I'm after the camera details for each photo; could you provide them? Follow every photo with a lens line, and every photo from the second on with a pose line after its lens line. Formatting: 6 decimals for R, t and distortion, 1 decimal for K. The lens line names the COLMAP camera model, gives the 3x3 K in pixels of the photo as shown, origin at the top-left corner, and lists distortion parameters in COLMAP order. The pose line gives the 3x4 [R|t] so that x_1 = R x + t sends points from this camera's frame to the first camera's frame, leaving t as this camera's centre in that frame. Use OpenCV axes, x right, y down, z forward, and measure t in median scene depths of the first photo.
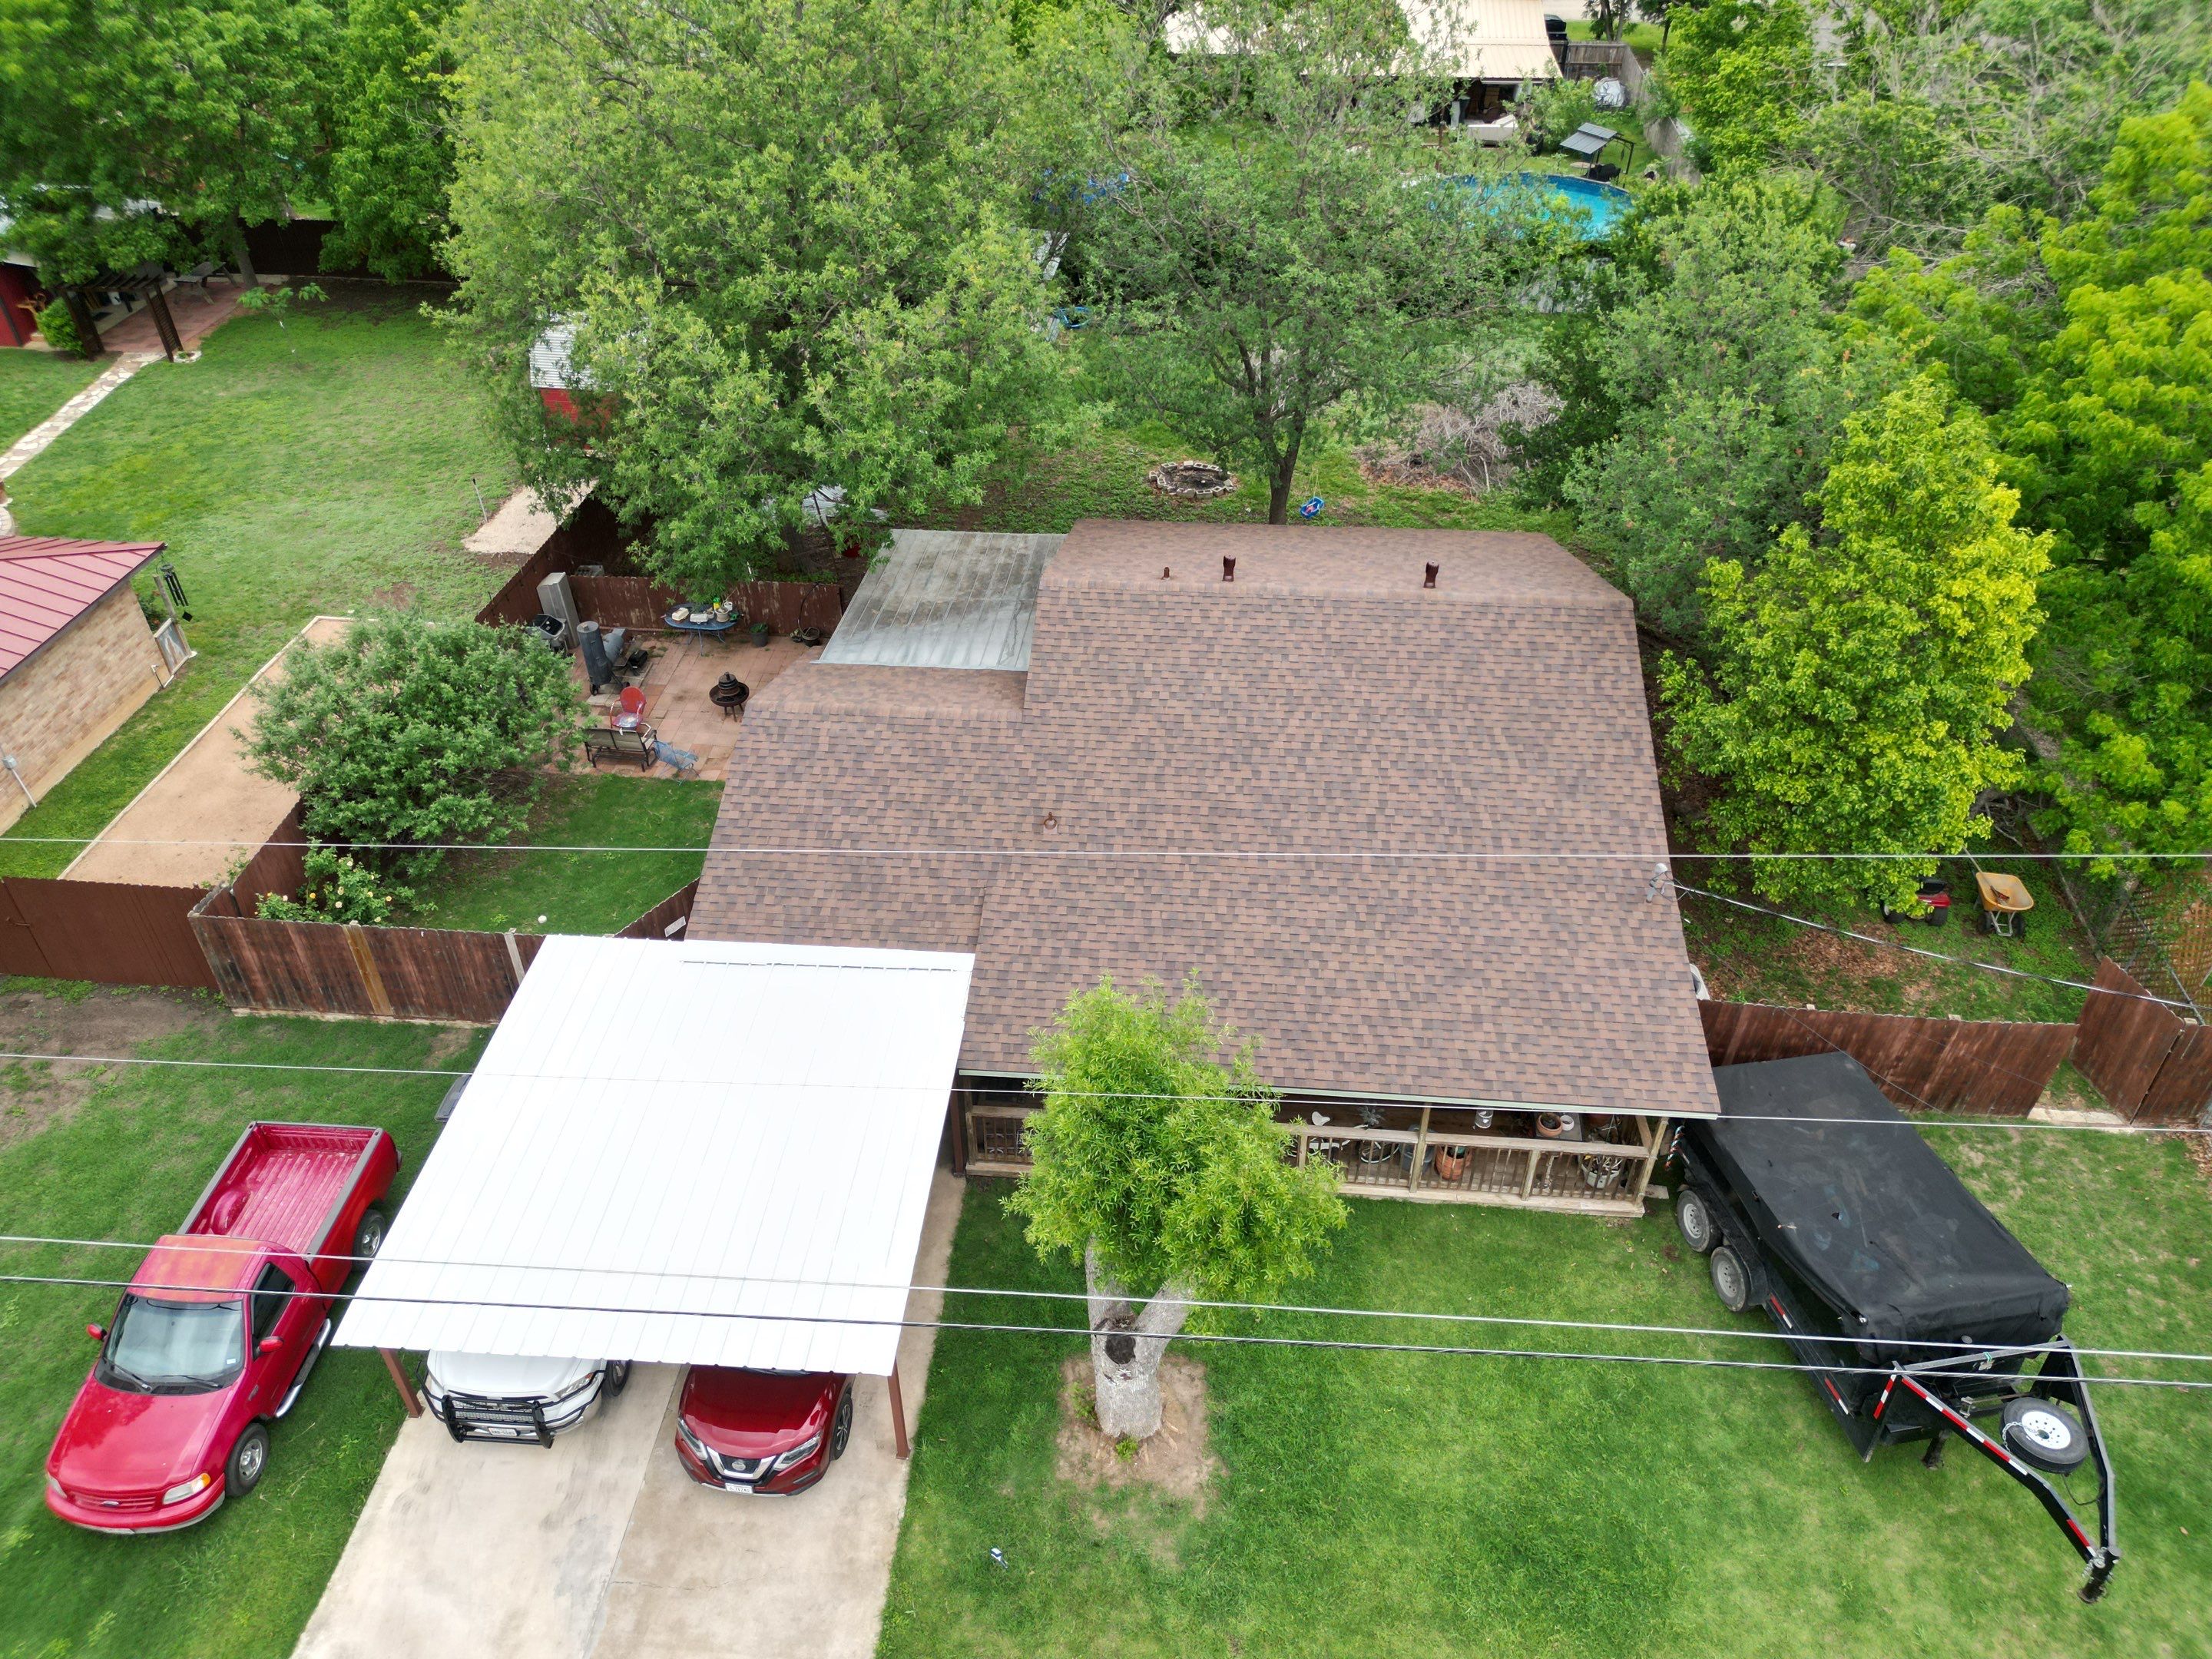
lens RADIAL K [[1505.7, 0, 1106.0], [0, 1505.7, 829.5], [0, 0, 1]] dist [0.085167, -0.126083]
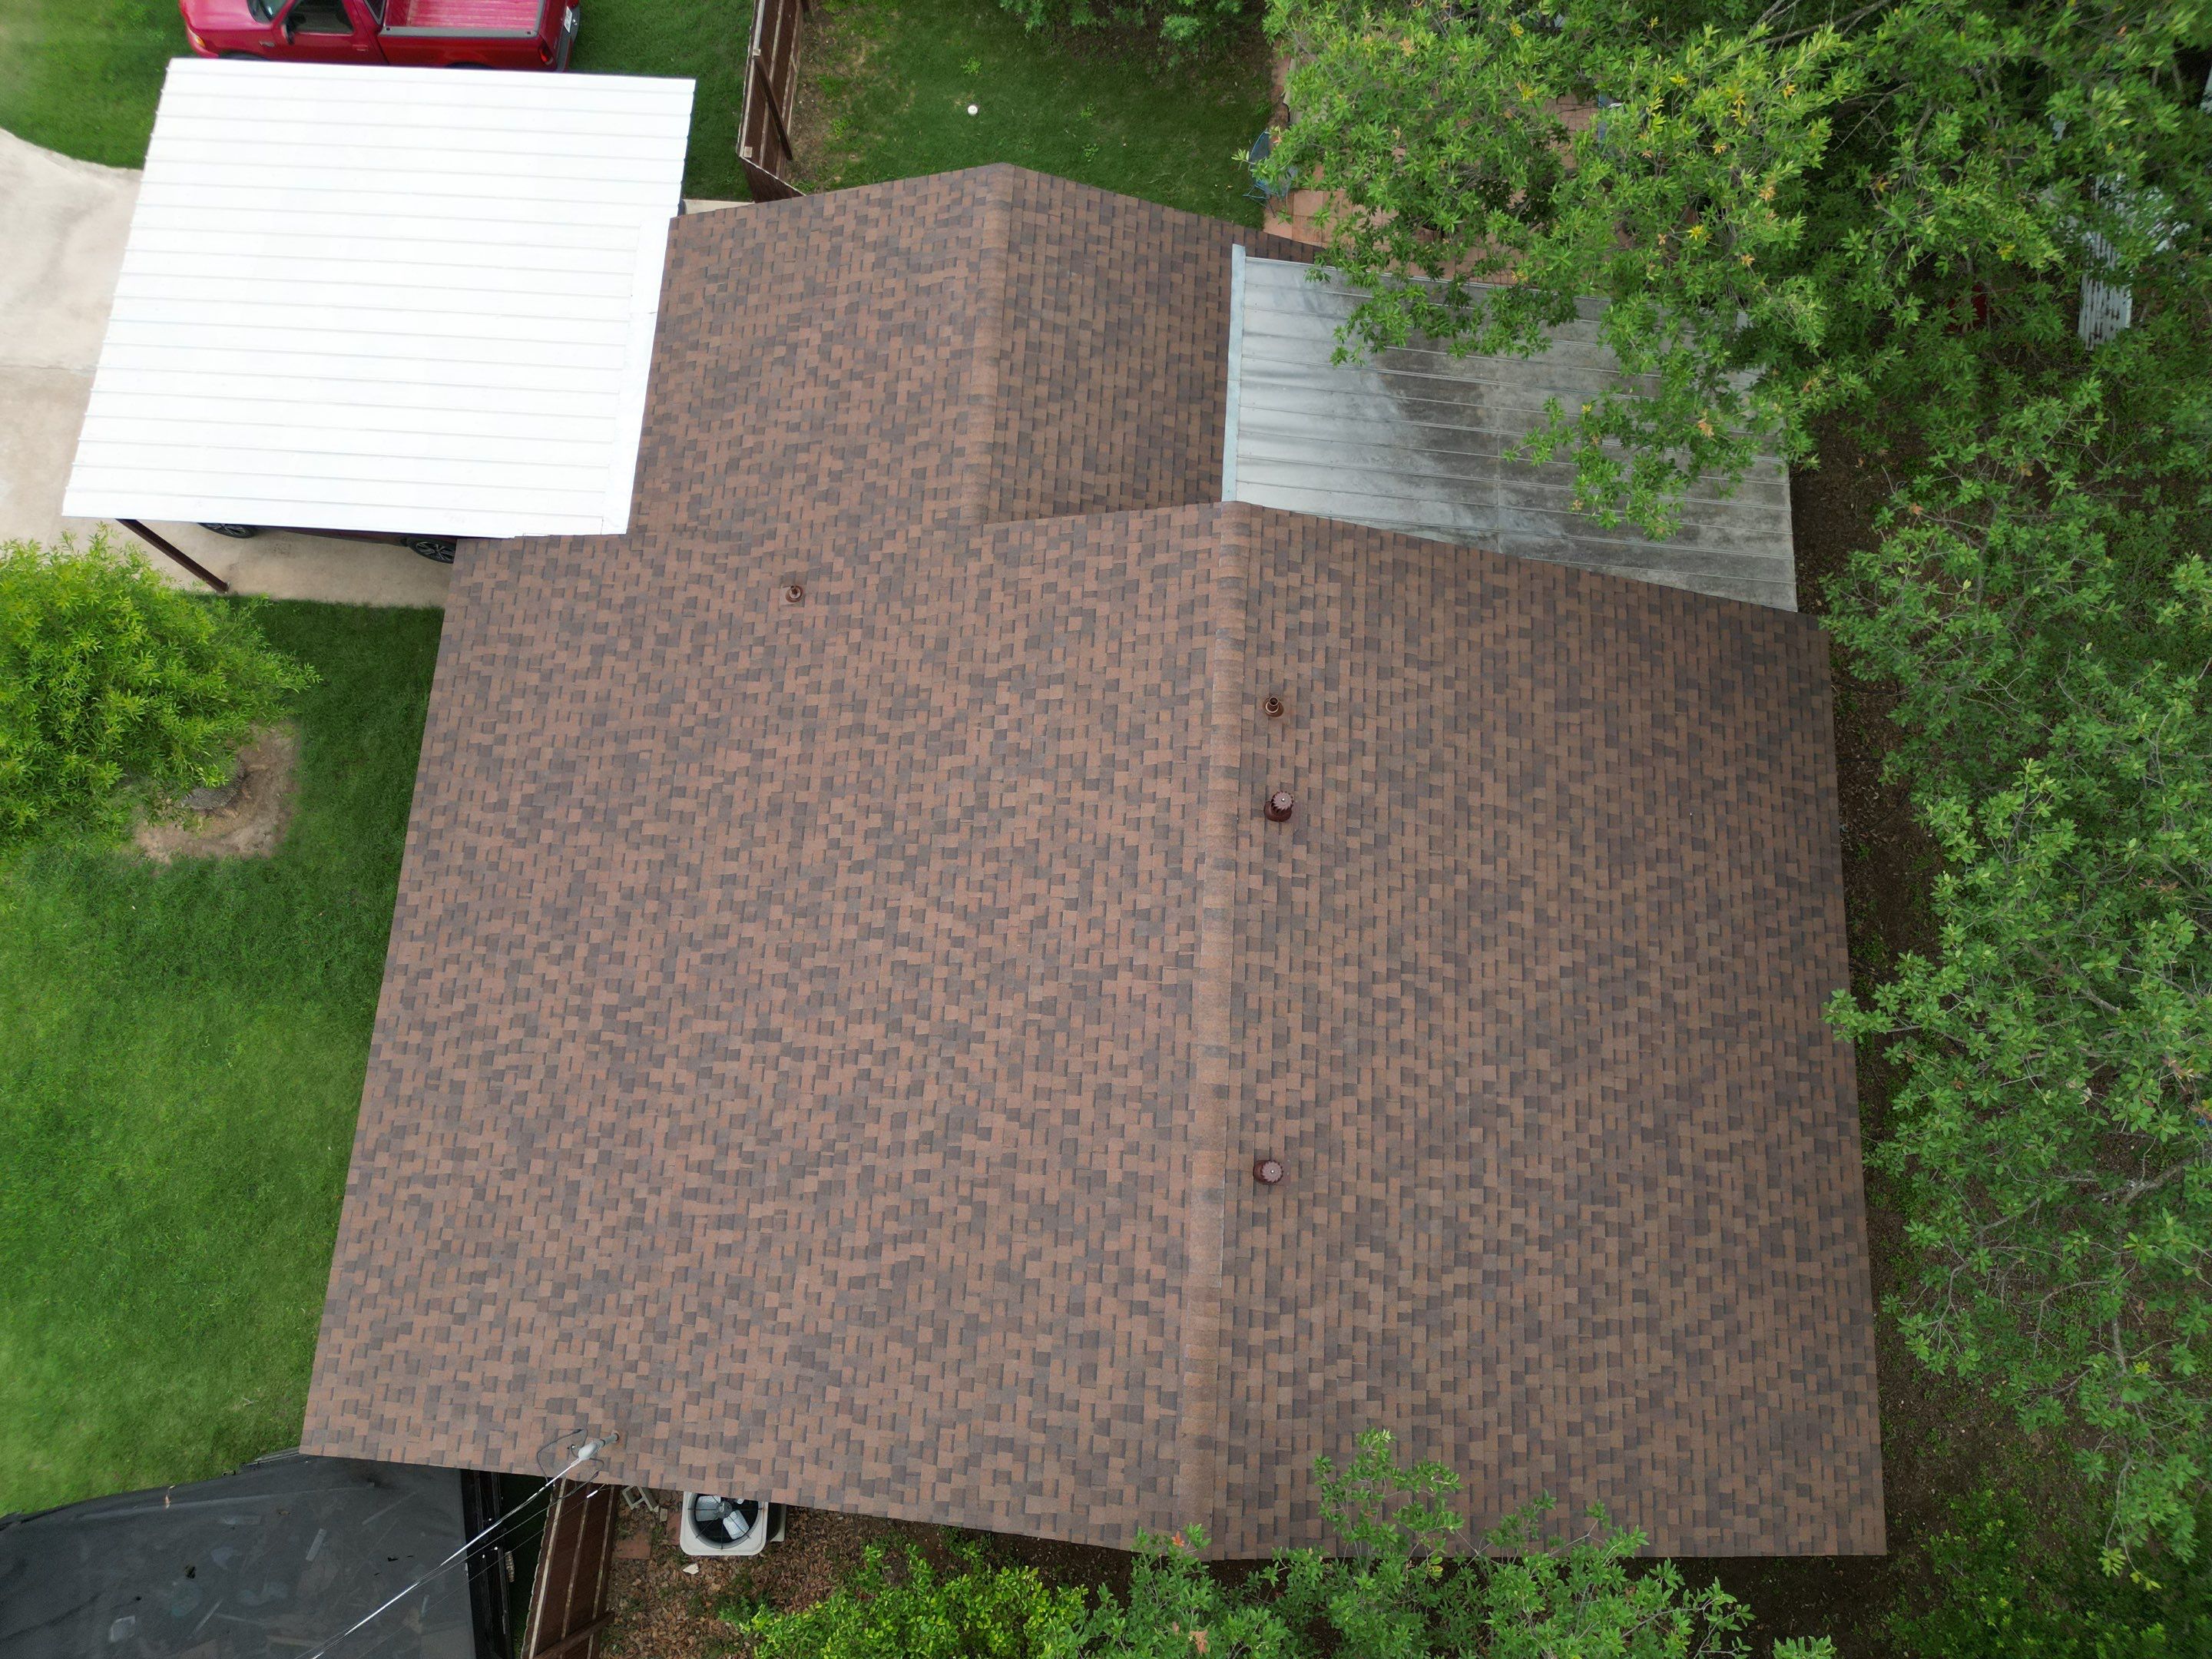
lens RADIAL K [[1505.7, 0, 1106.0], [0, 1505.7, 829.5], [0, 0, 1]] dist [0.085167, -0.126083]
pose [[0.024684, 0.970495, -0.239853, 0.260598], [-0.620898, 0.202923, 0.757171, -0.649097], [0.783502, 0.130234, 0.607588, 0.716800]]
